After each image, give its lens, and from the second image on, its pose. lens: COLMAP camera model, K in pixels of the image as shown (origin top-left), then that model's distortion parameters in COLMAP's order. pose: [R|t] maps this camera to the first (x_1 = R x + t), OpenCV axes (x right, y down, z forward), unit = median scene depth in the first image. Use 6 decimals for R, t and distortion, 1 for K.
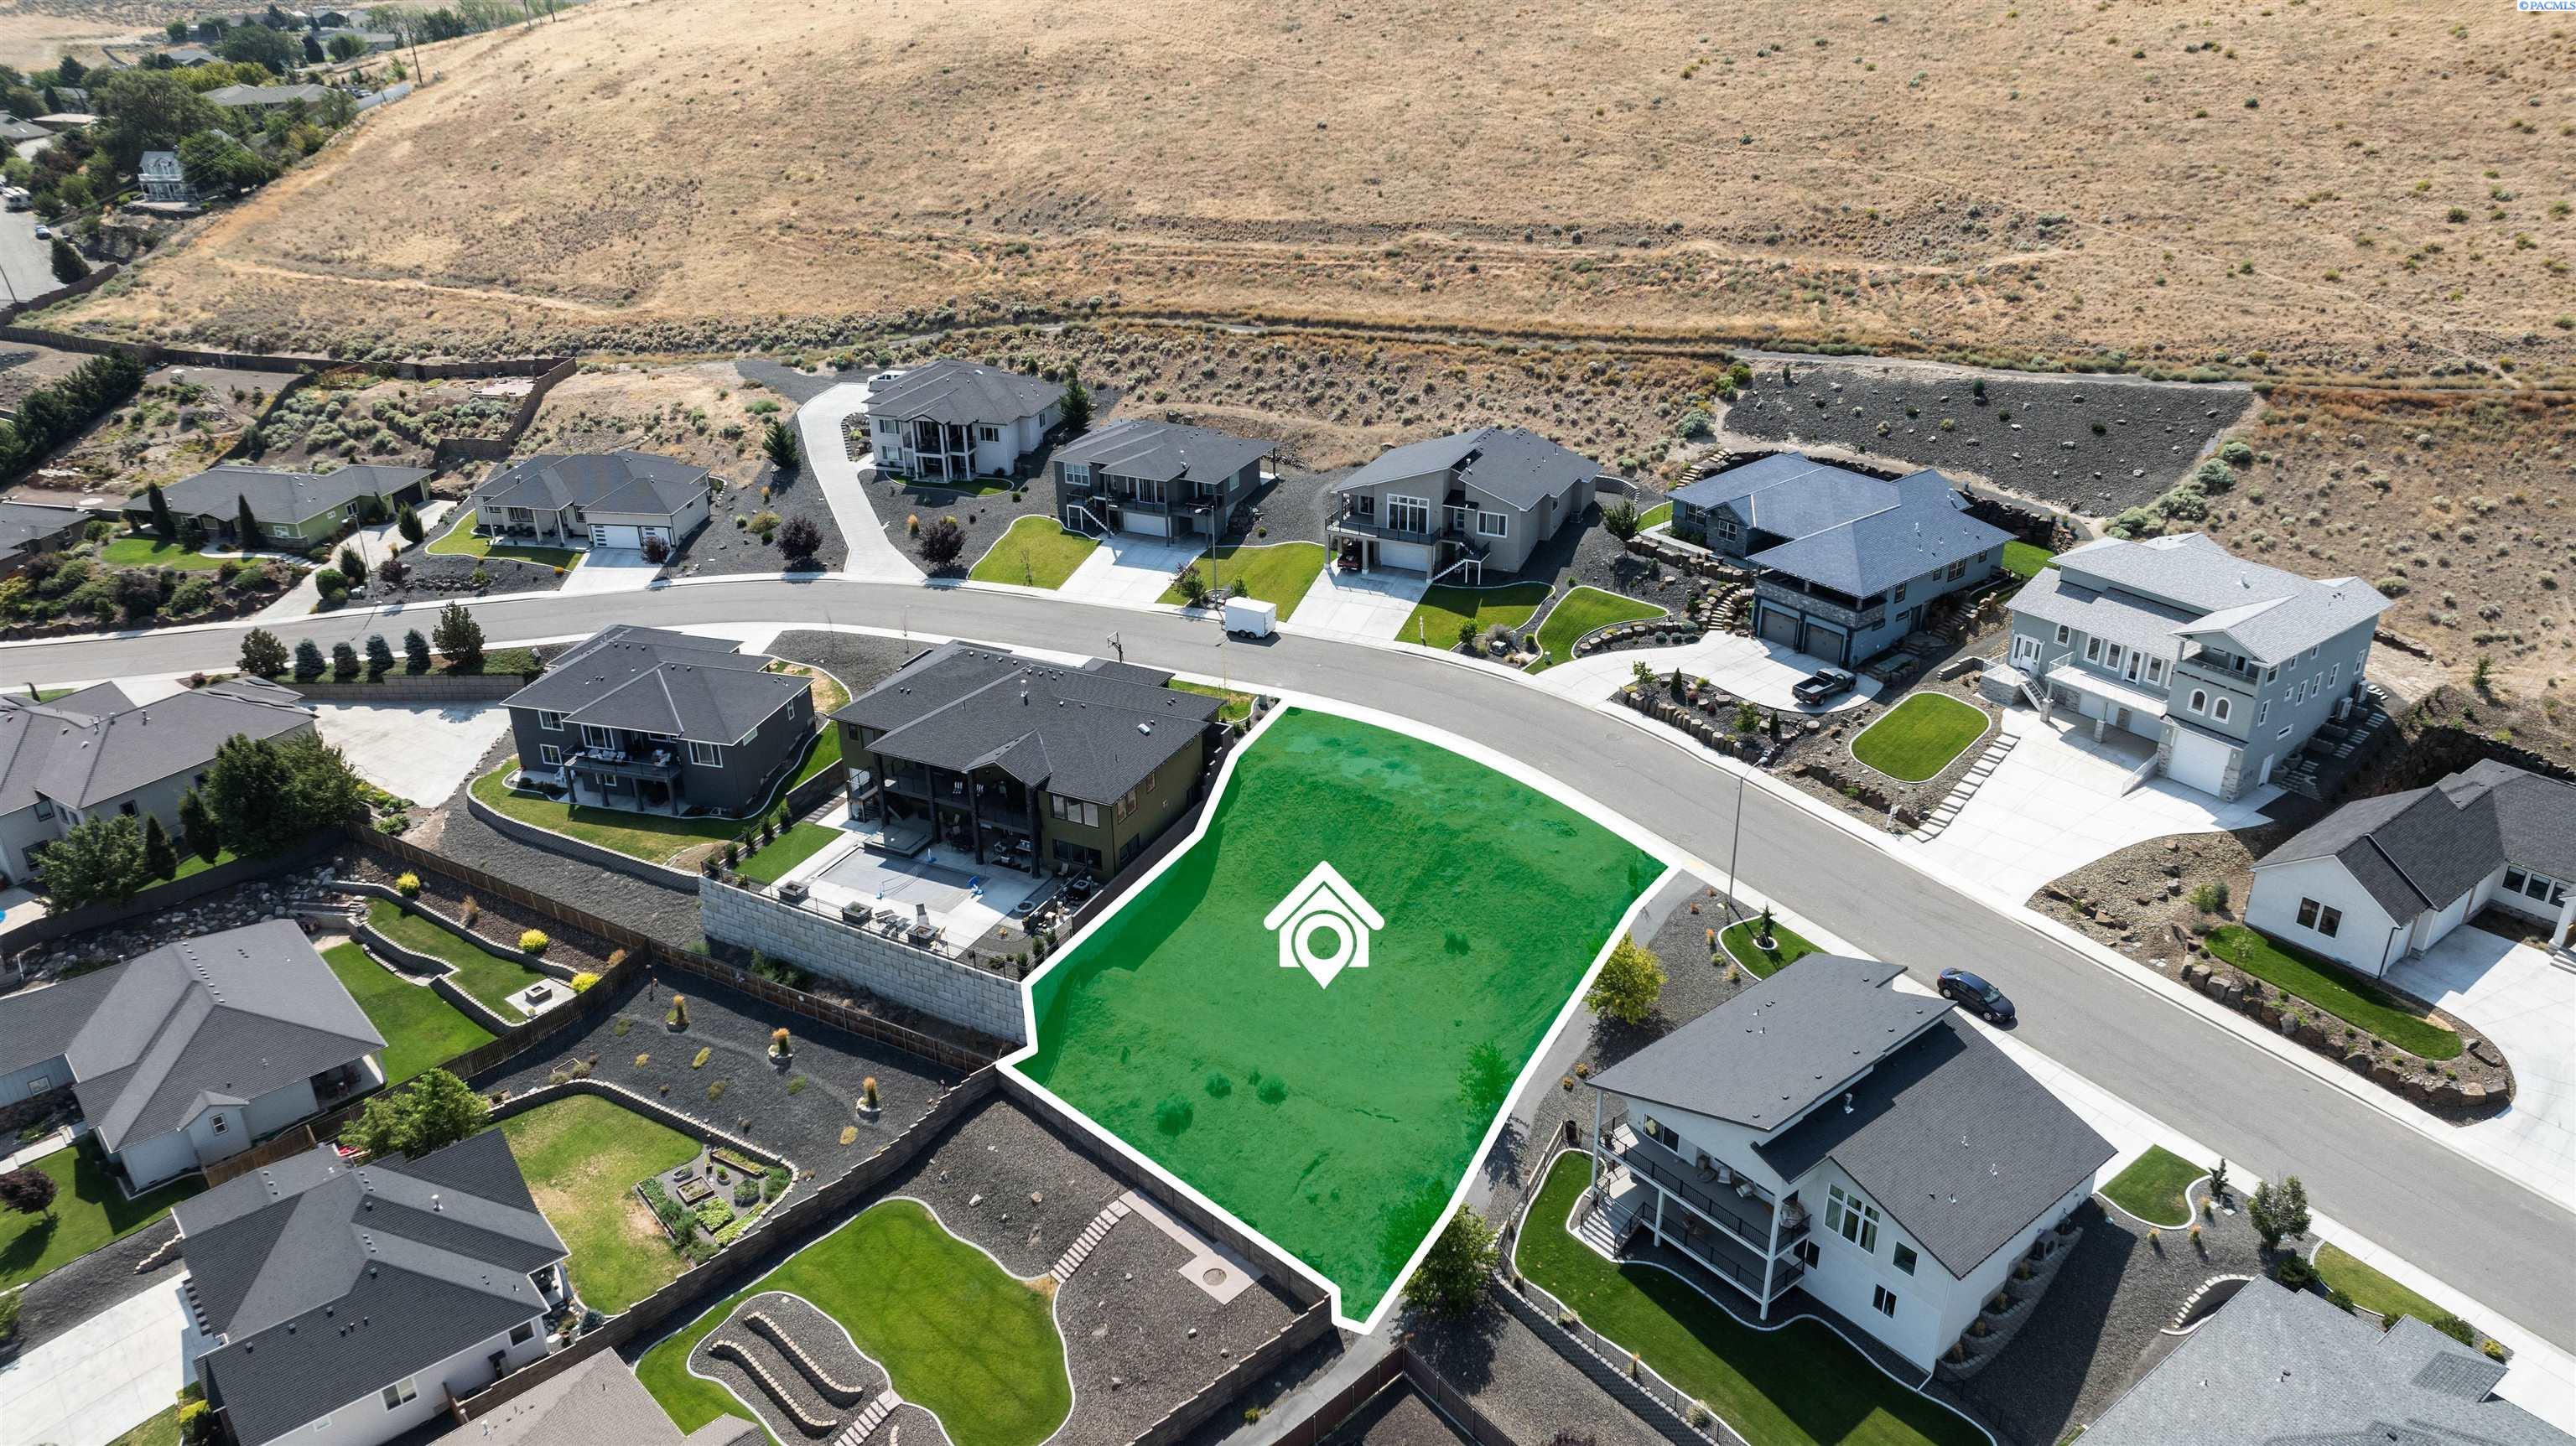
lens RADIAL K [[1812.5, 0, 1288.0], [0, 1812.5, 723.0], [0, 0, 1]] dist [-0.019812, -0.003261]
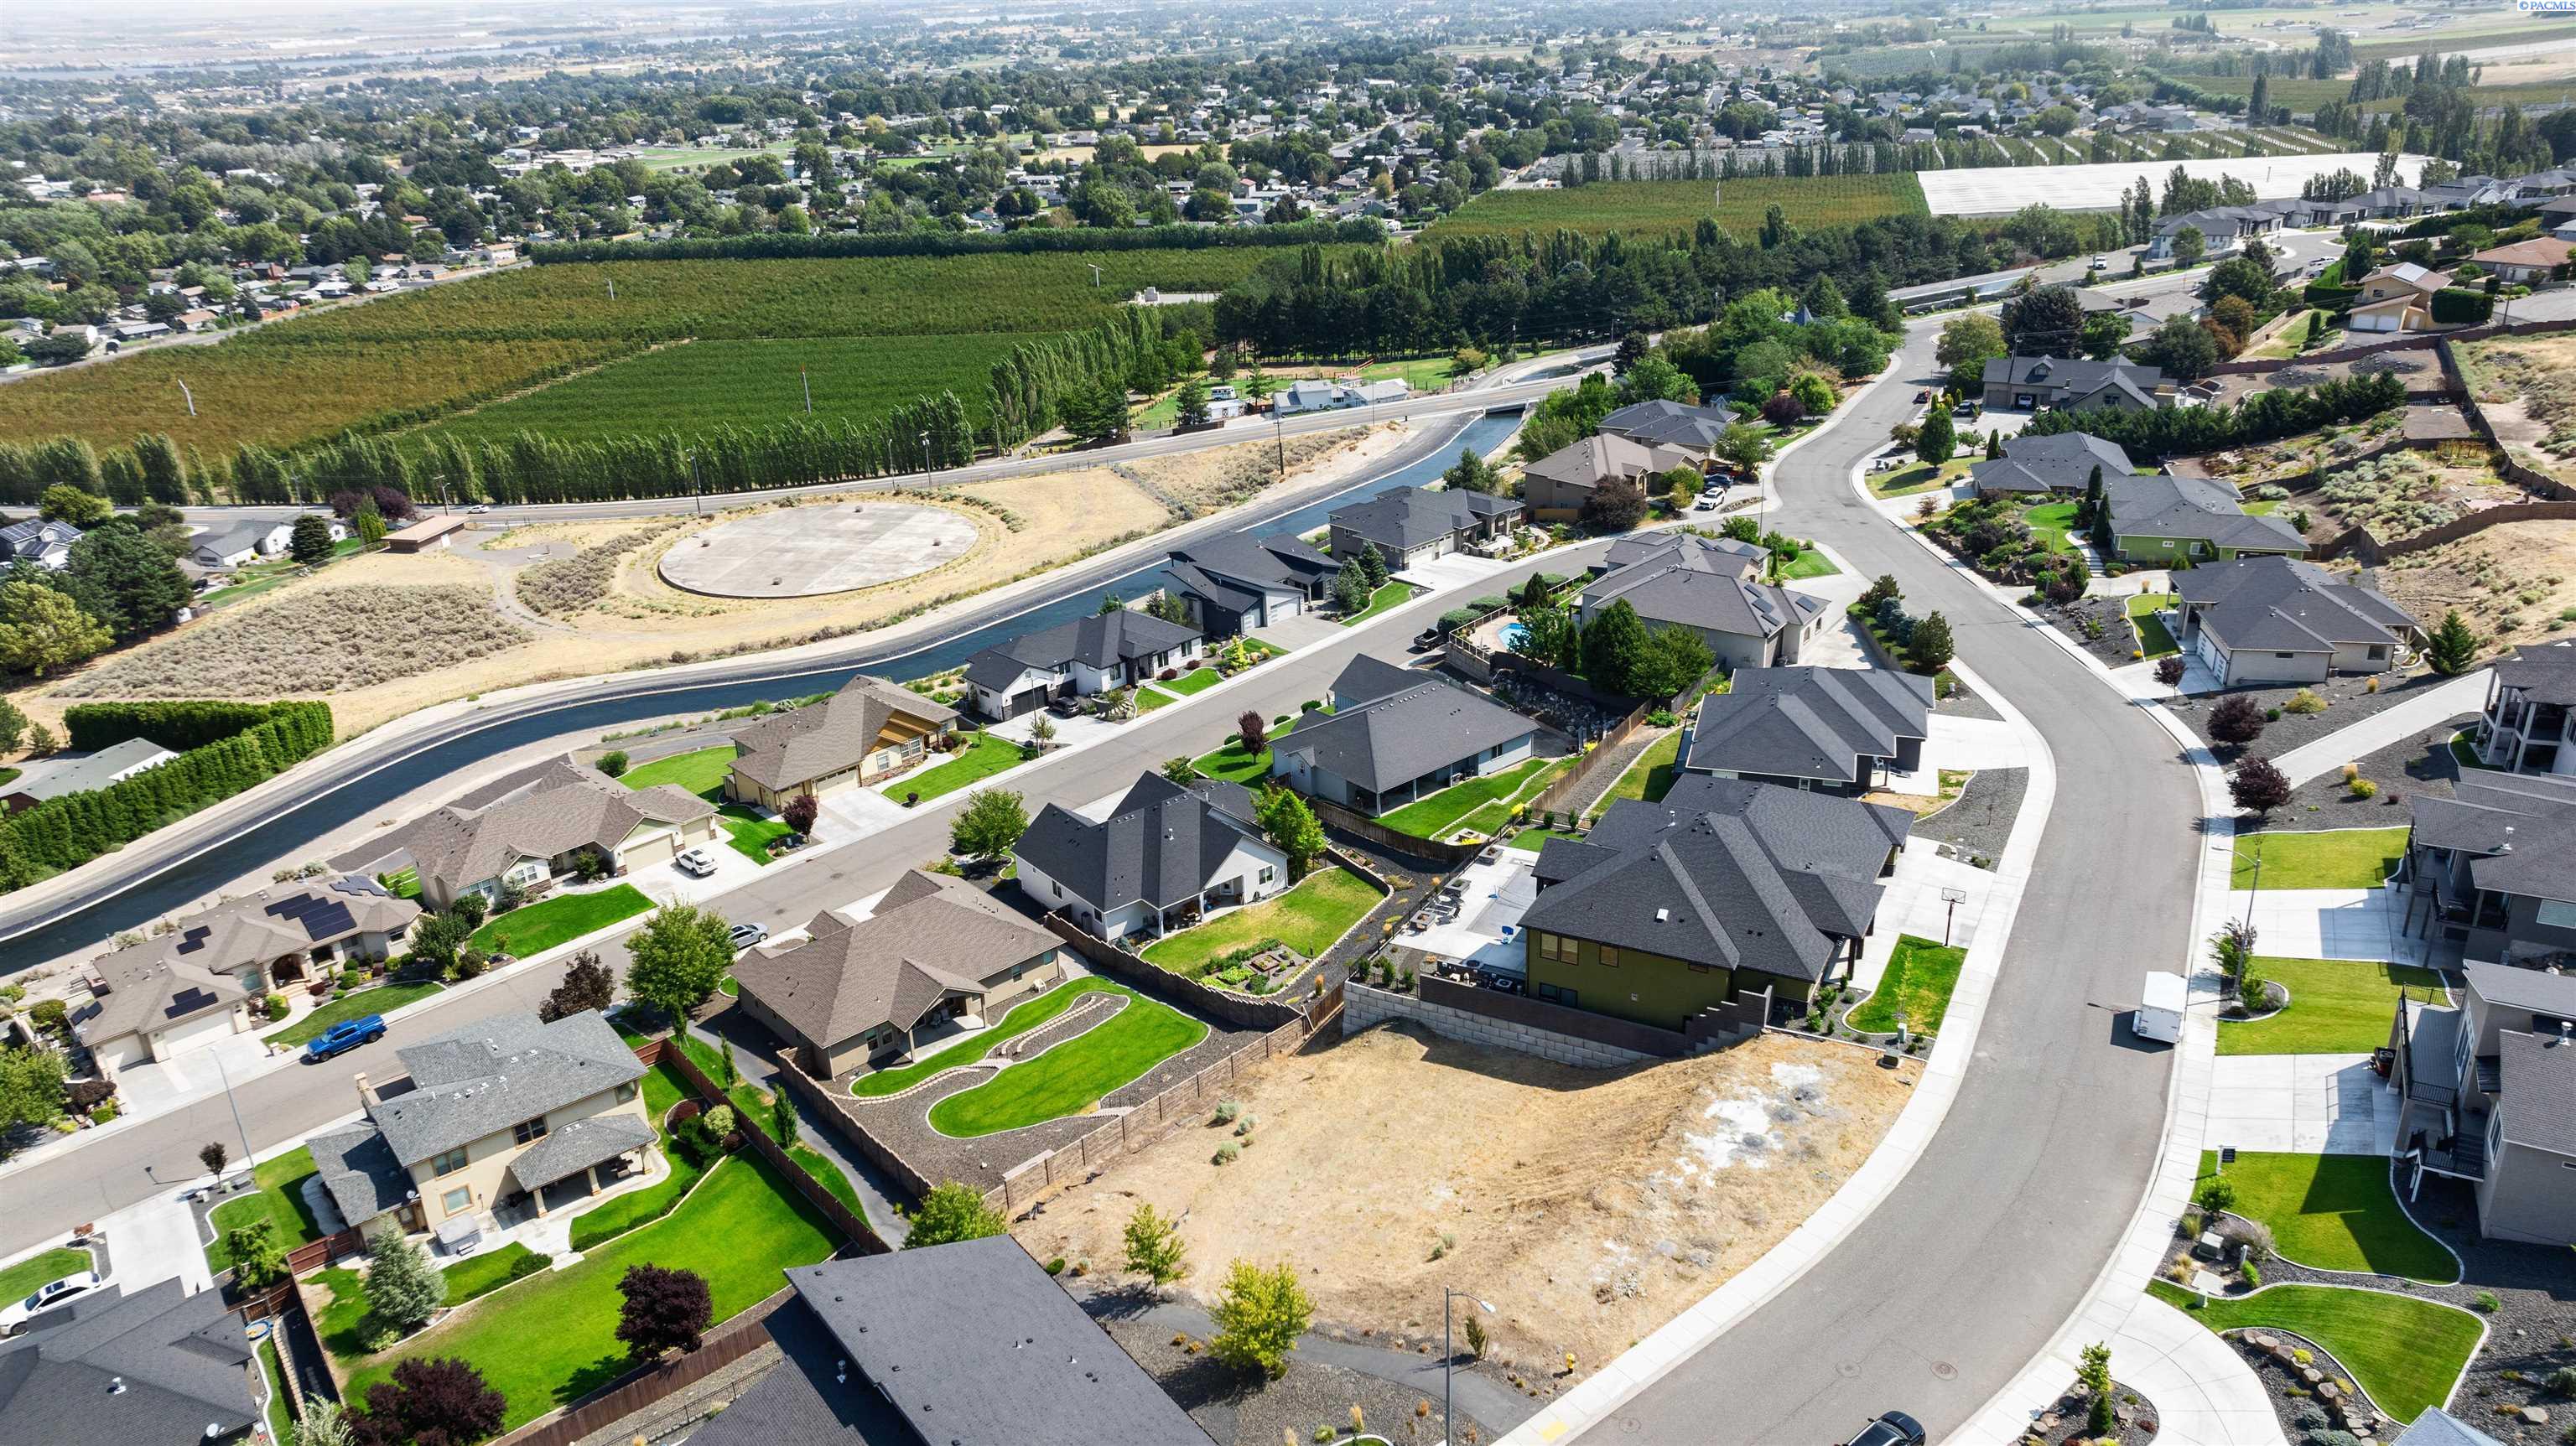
lens RADIAL K [[1809.9, 0, 1288.0], [0, 1809.9, 723.0], [0, 0, 1]] dist [-0.017344, -0.008481]
pose [[-0.023241, 0.403997, -0.914465, 0.592777], [-0.395420, 0.836407, 0.379562, -0.288914], [0.918206, 0.370419, 0.140310, 0.575312]]
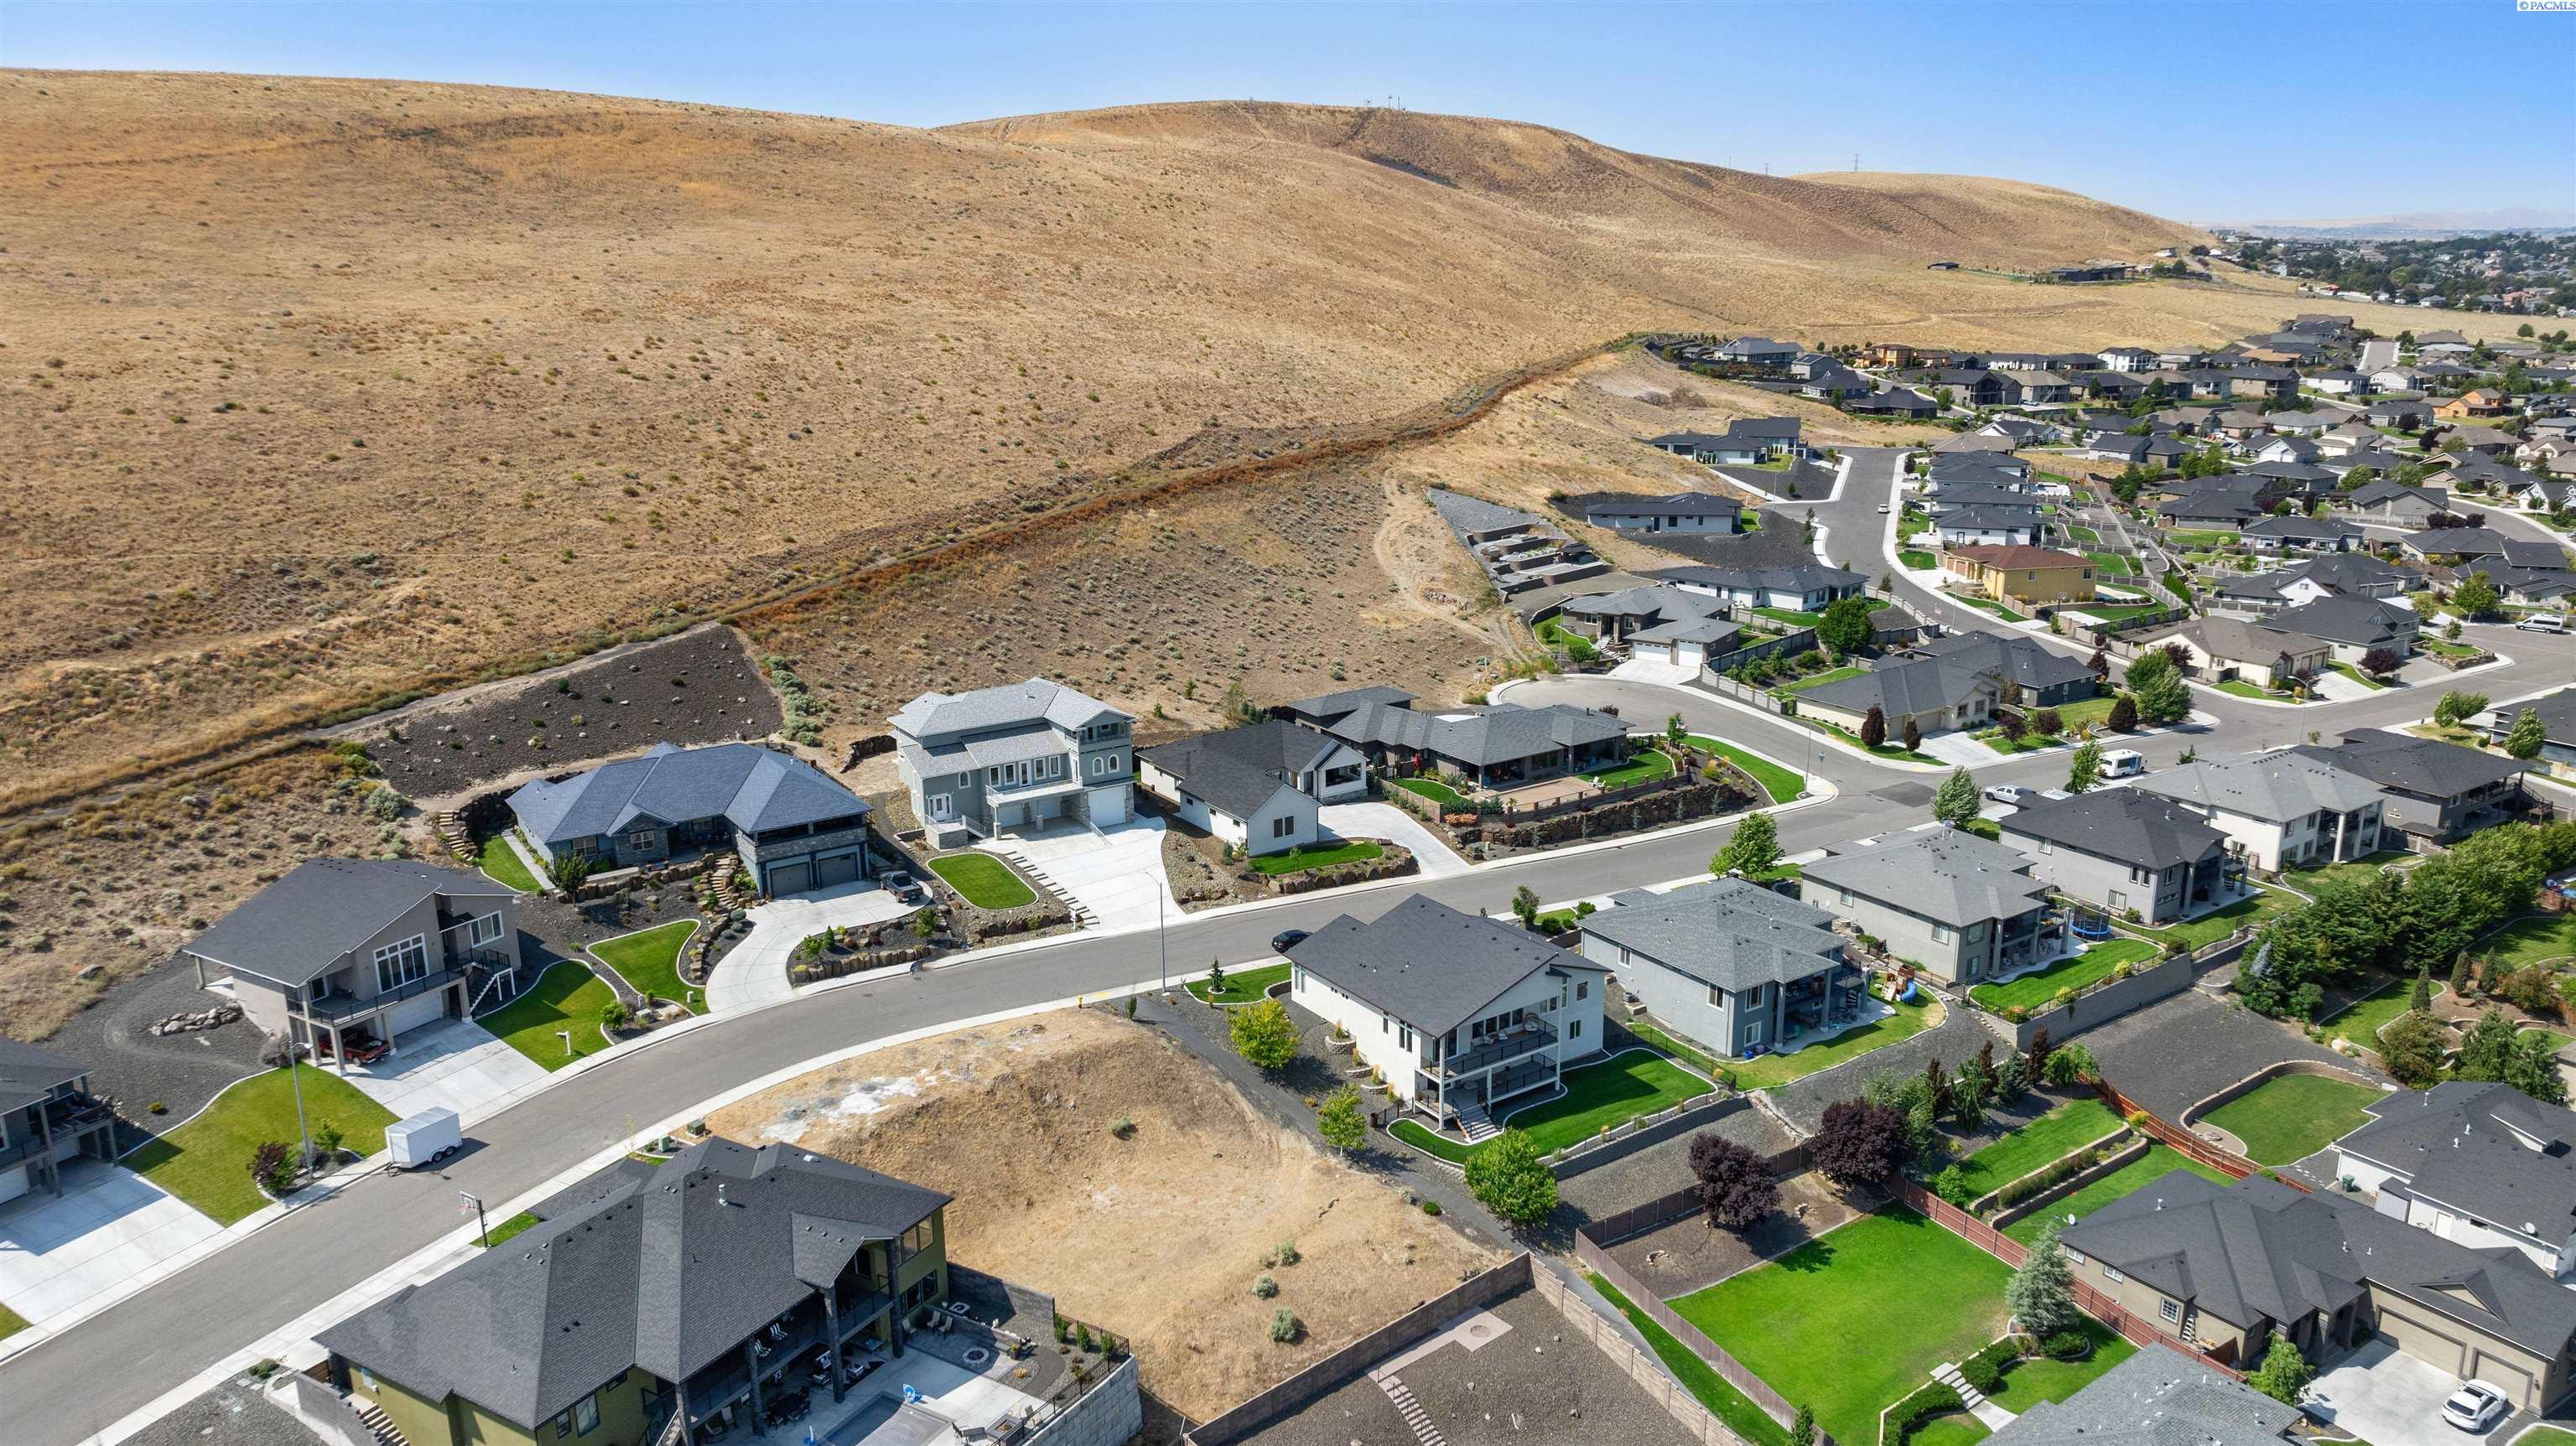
lens RADIAL K [[1809.9, 0, 1288.0], [0, 1809.9, 723.0], [0, 0, 1]] dist [-0.017344, -0.008481]
pose [[0.070755, -0.240703, 0.968016, -0.698447], [0.441147, 0.877936, 0.186059, -0.196458], [-0.894641, 0.413873, 0.168304, 0.498820]]
